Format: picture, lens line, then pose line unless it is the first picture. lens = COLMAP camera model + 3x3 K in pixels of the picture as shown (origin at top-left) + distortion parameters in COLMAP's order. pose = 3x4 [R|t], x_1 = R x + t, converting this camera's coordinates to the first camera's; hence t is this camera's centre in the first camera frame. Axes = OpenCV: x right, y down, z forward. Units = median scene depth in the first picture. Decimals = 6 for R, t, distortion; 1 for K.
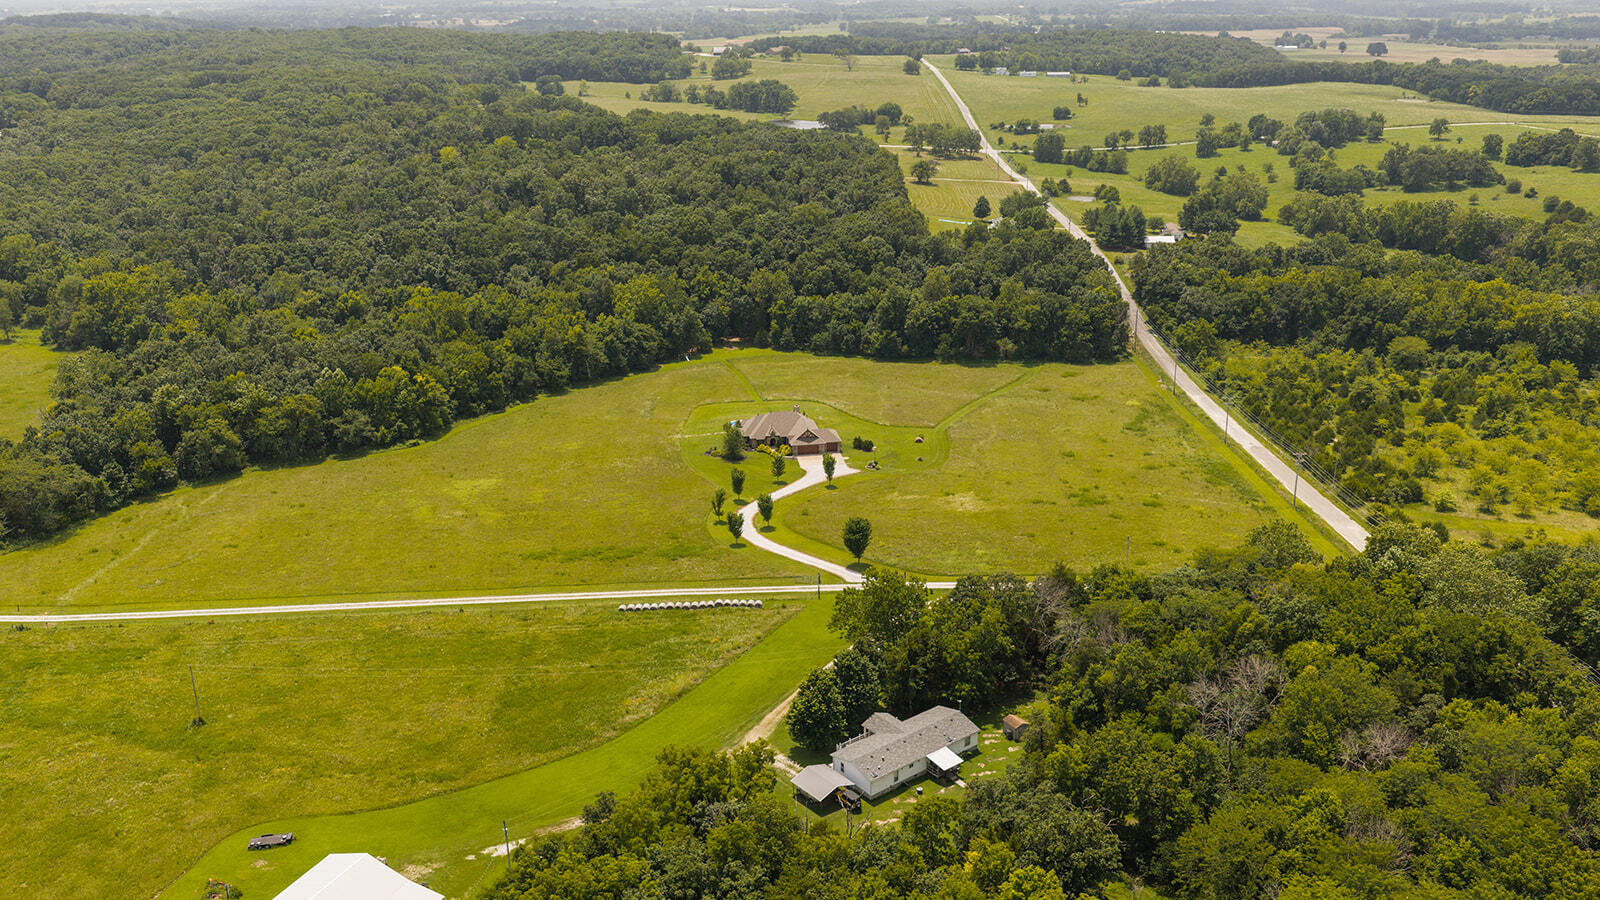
lens RADIAL K [[1349.6, 0, 799.8], [0, 1349.6, 448.9], [0, 0, 1]] dist [0.015533, -0.012235]
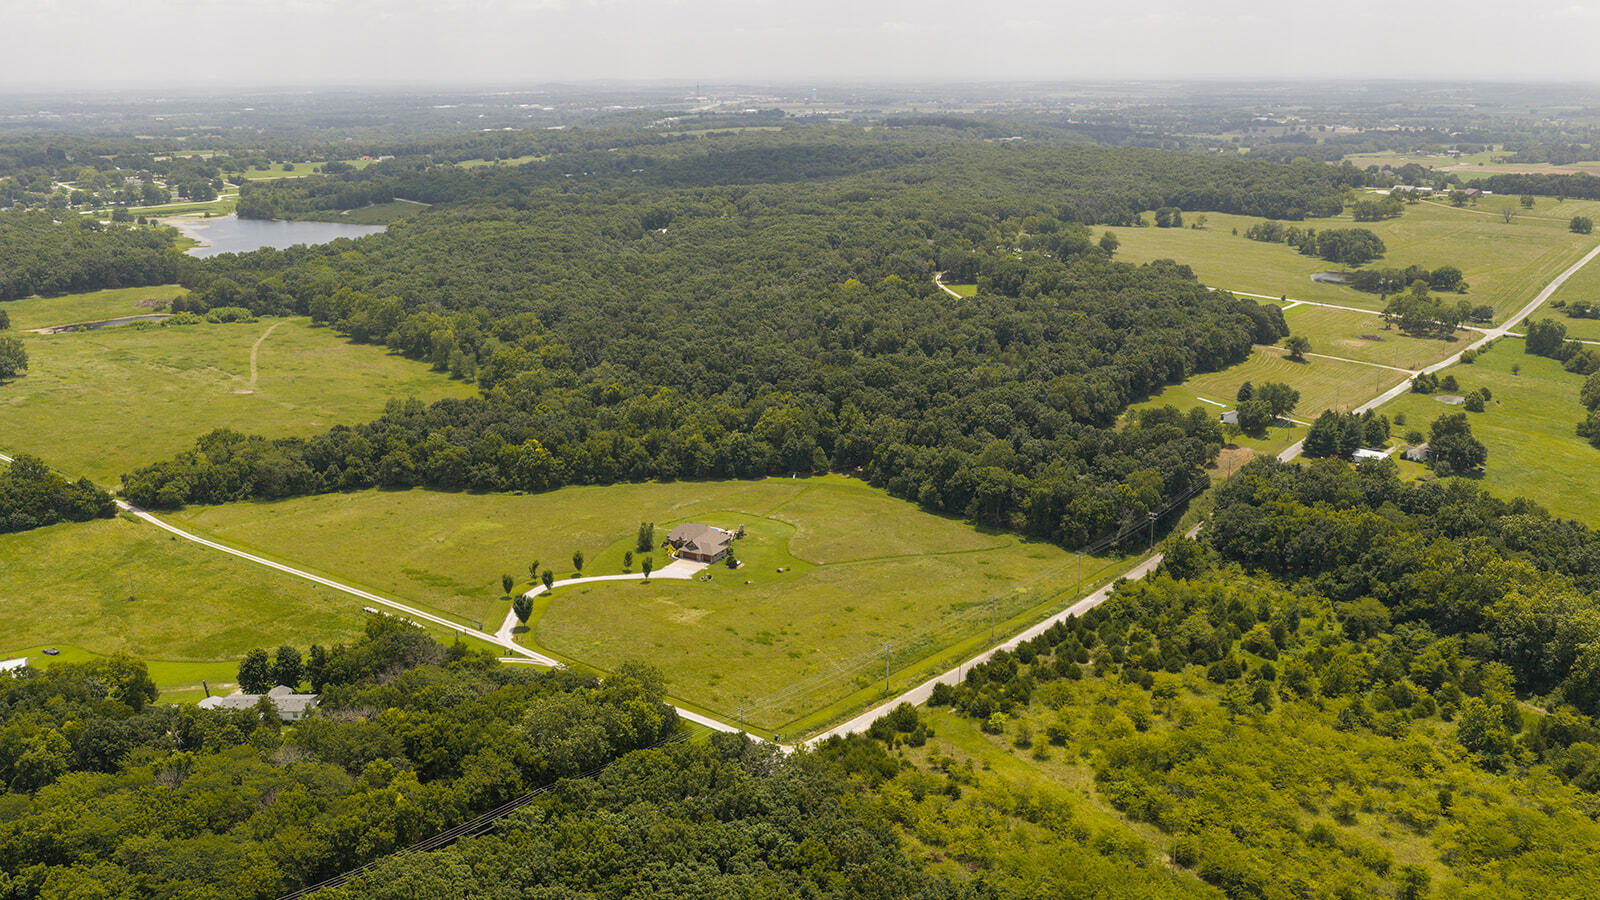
lens RADIAL K [[1349.6, 0, 799.7], [0, 1349.6, 451.0], [0, 0, 1]] dist [0.015533, -0.012235]
pose [[0.791751, 0.179483, -0.583880, 0.705176], [-0.214189, 0.976743, 0.009804, -0.113566], [0.572060, 0.117298, 0.811781, -0.002162]]
